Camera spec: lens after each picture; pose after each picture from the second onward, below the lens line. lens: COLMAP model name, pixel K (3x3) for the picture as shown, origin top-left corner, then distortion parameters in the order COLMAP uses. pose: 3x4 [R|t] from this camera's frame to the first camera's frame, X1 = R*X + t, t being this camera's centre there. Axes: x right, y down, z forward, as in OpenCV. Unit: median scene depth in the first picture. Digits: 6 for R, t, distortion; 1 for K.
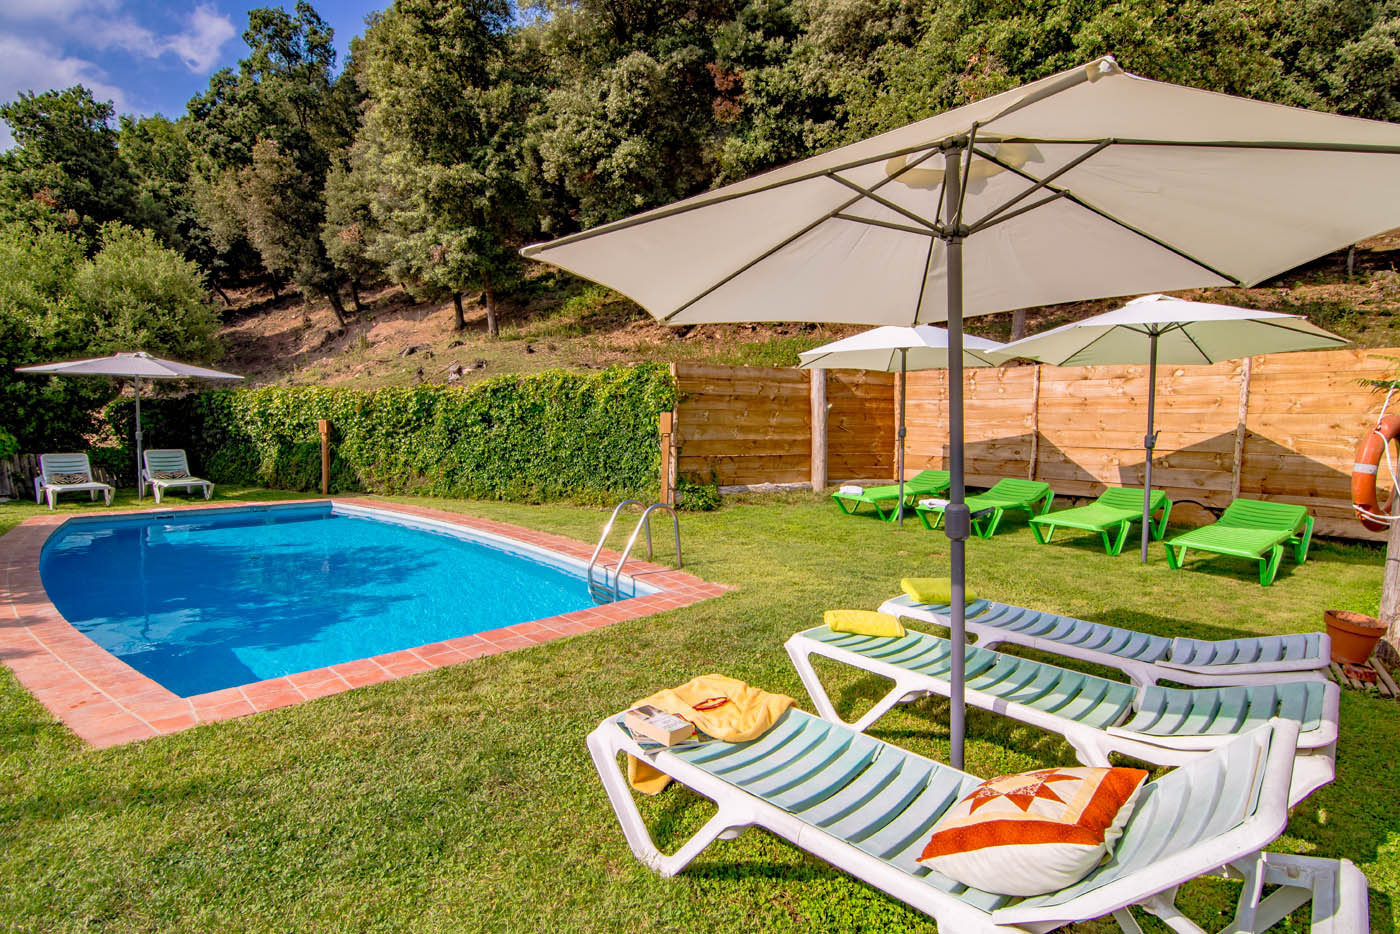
lens RADIAL K [[689.7, 0, 700.0], [0, 689.7, 467.0], [0, 0, 1]] dist [0.000152, -0.014166]
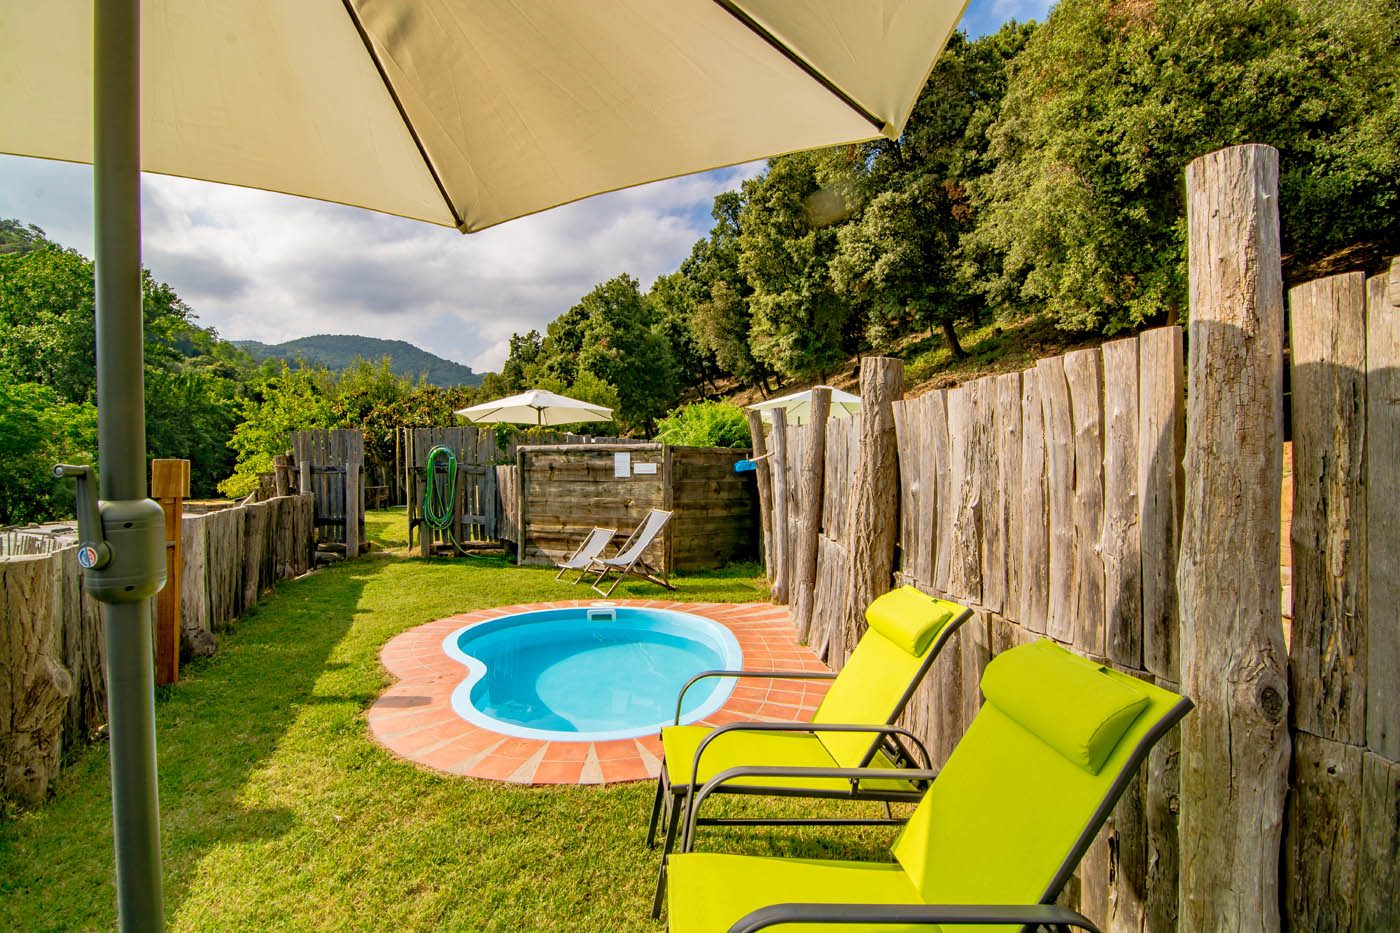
lens RADIAL K [[689.7, 0, 700.0], [0, 689.7, 466.5], [0, 0, 1]] dist [0.000152, -0.014166]
pose [[0.761710, -0.013938, -0.647768, 0.358716], [-0.037529, 0.997141, -0.065586, 0.025049], [0.646830, 0.074268, 0.759009, -0.155542]]
